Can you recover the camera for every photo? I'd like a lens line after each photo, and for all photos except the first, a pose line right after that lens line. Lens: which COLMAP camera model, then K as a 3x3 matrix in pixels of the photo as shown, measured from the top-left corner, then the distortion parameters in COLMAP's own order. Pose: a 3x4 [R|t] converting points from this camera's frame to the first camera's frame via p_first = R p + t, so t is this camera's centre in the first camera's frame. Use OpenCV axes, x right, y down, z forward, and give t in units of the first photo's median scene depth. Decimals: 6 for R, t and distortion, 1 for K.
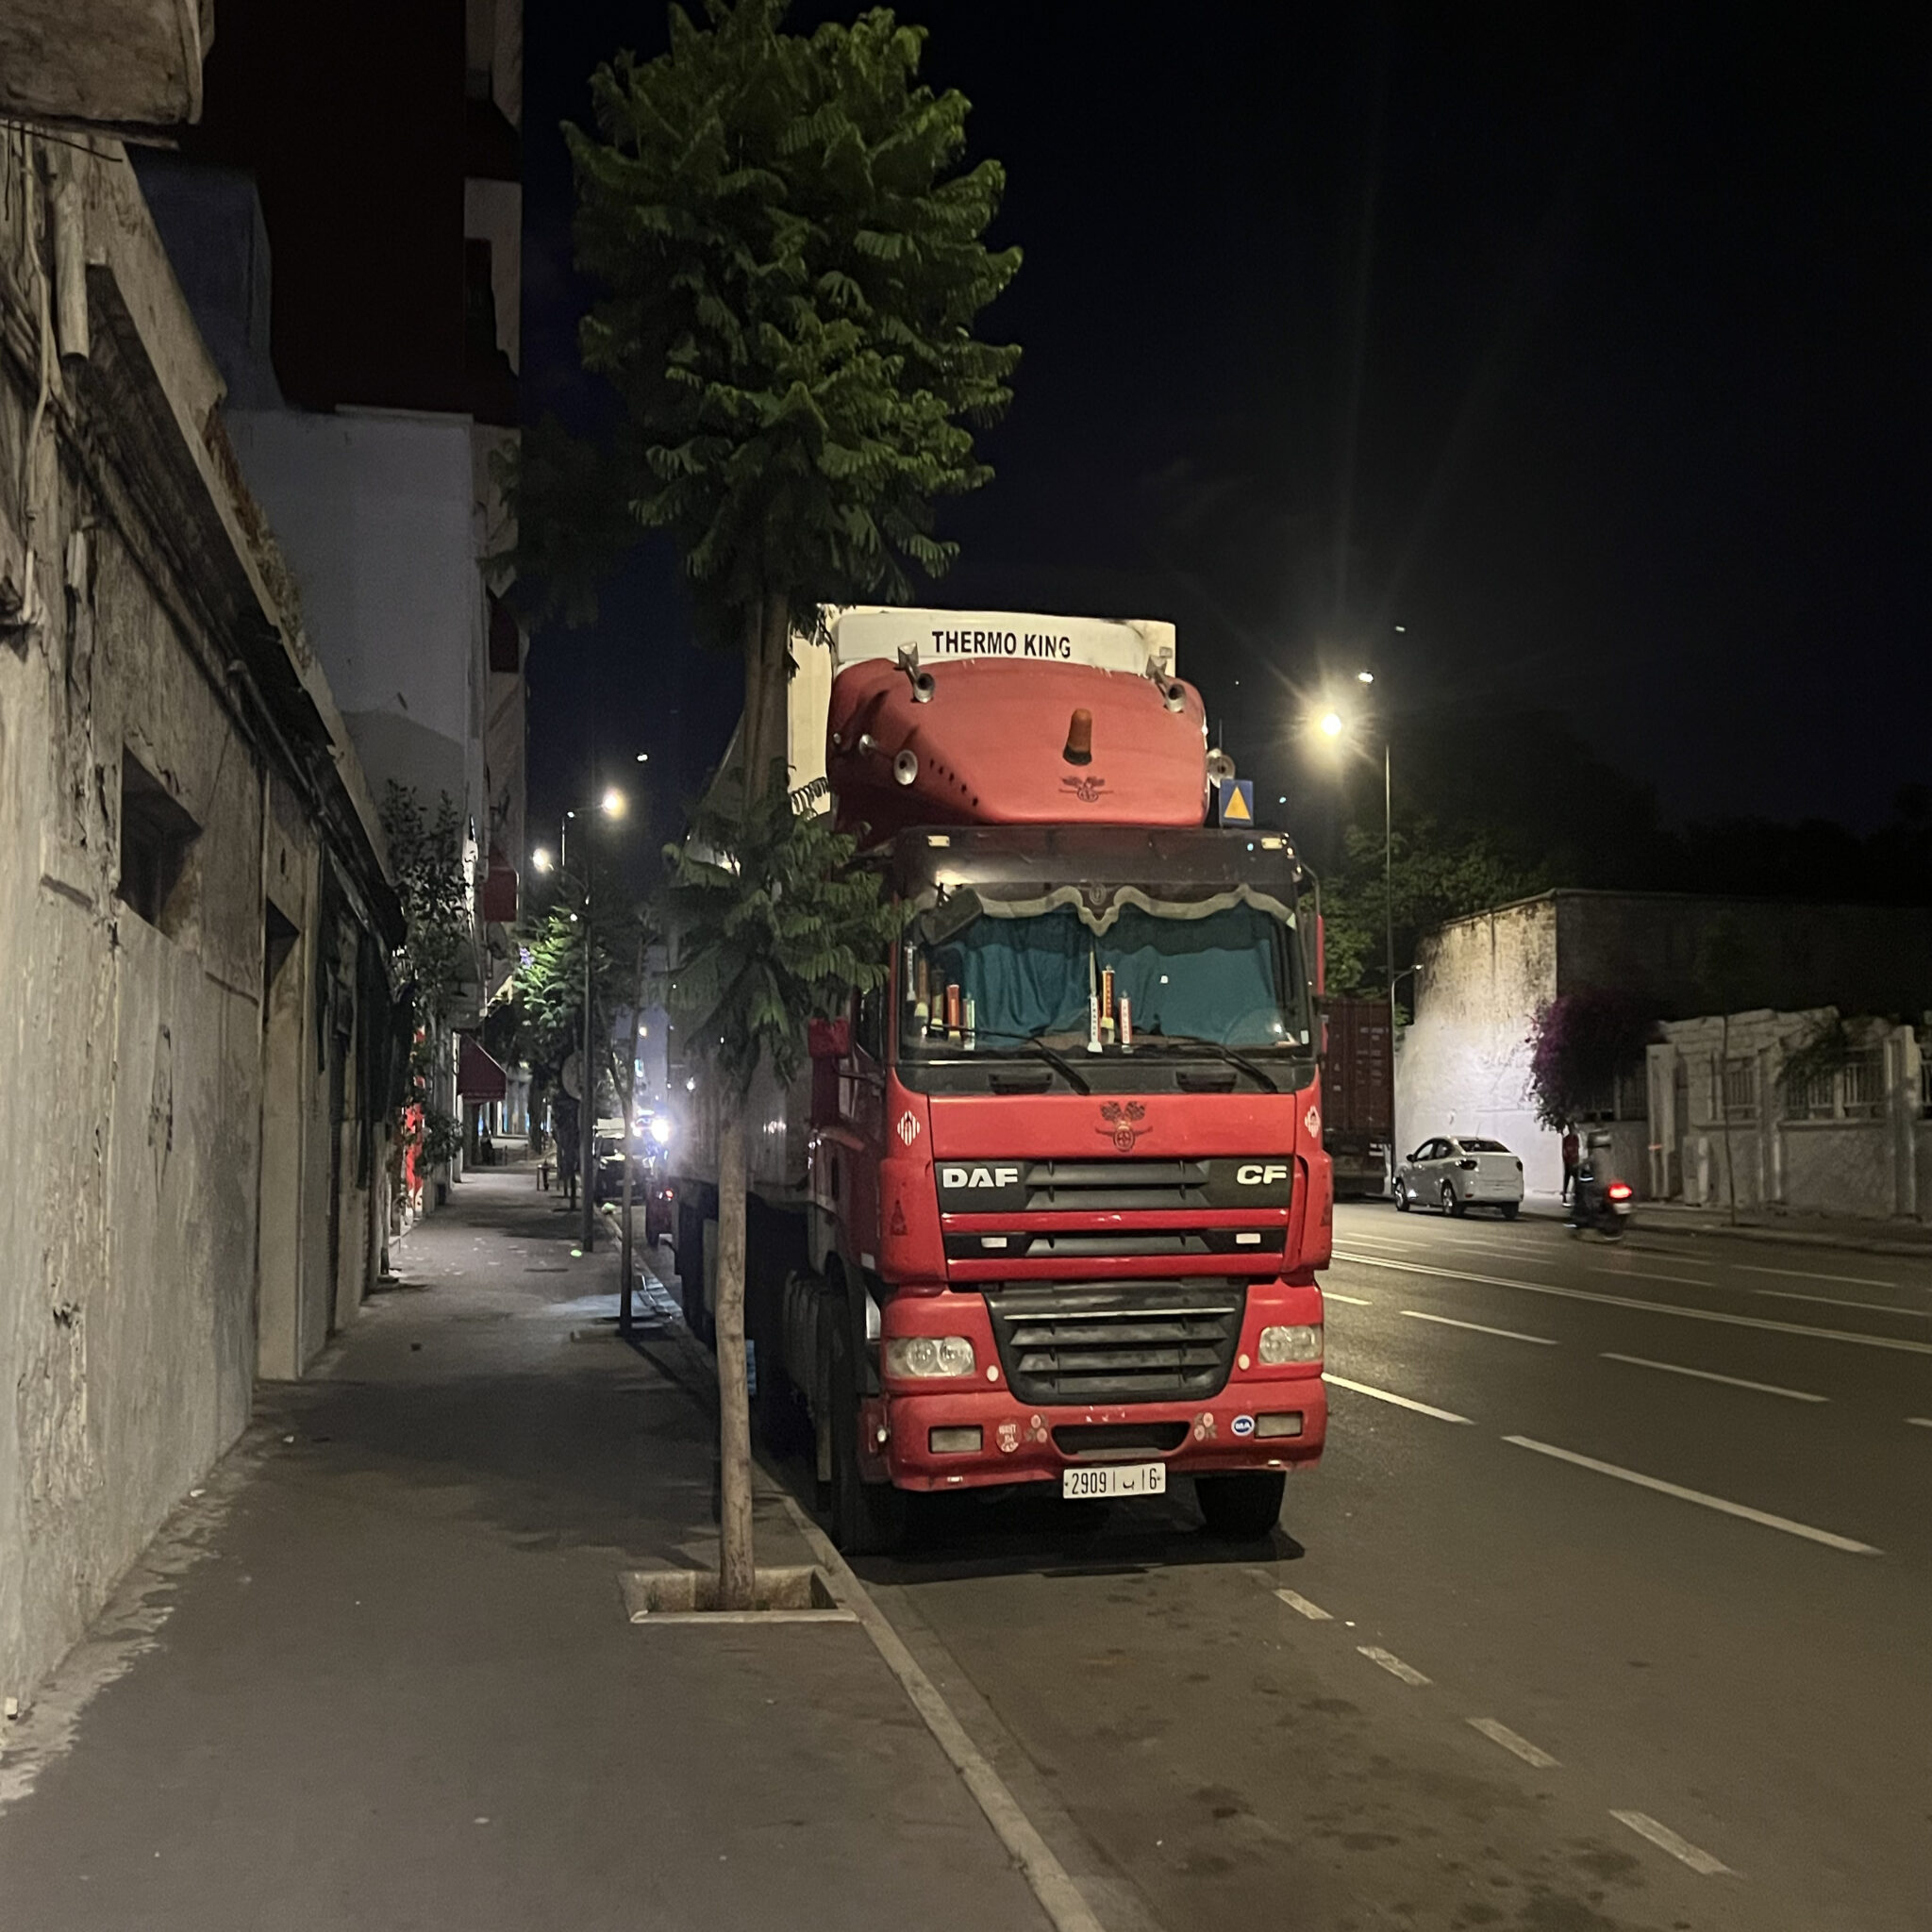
lens RADIAL K [[1681.7, 0, 971.2], [0, 1681.7, 820.5], [0, 0, 1]] dist [0.079126, -0.071634]
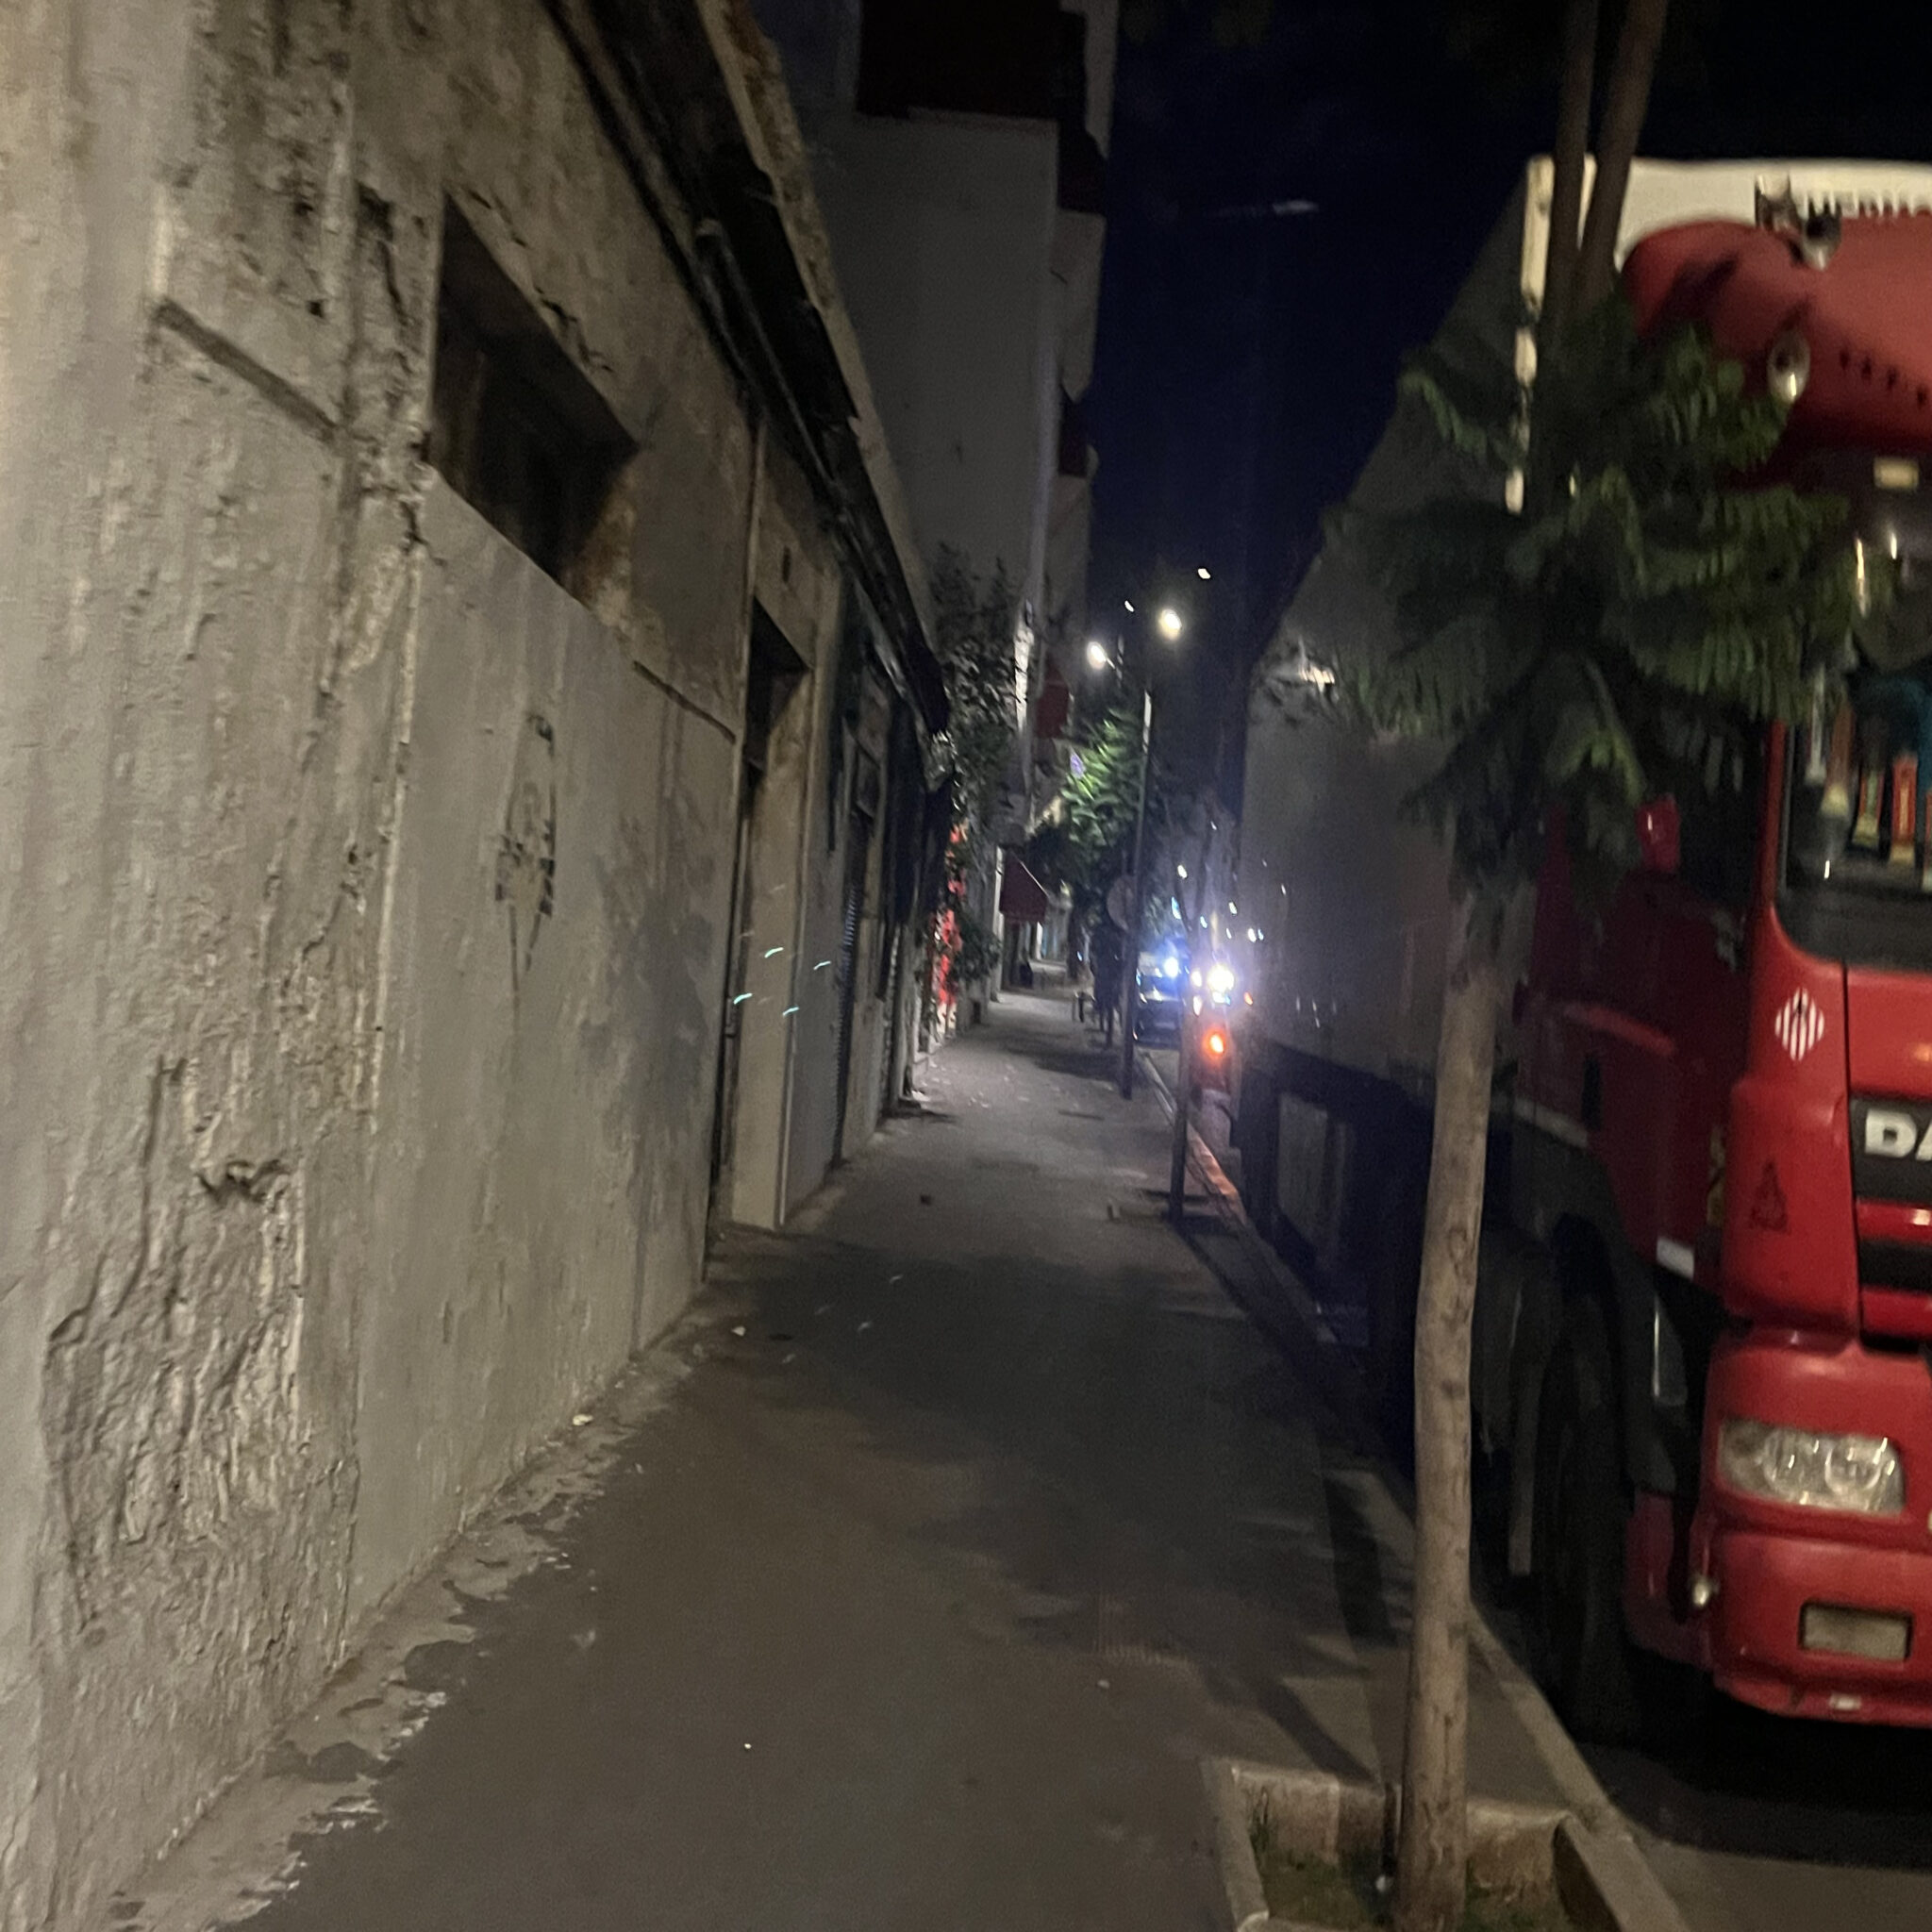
lens RADIAL K [[1681.7, 0, 971.2], [0, 1681.7, 820.5], [0, 0, 1]] dist [0.079126, -0.071634]
pose [[0.947019, 0.083935, -0.310018, -0.083914], [-0.056370, 0.993702, 0.096842, 0.059594], [0.316194, -0.074236, 0.945786, 0.306428]]
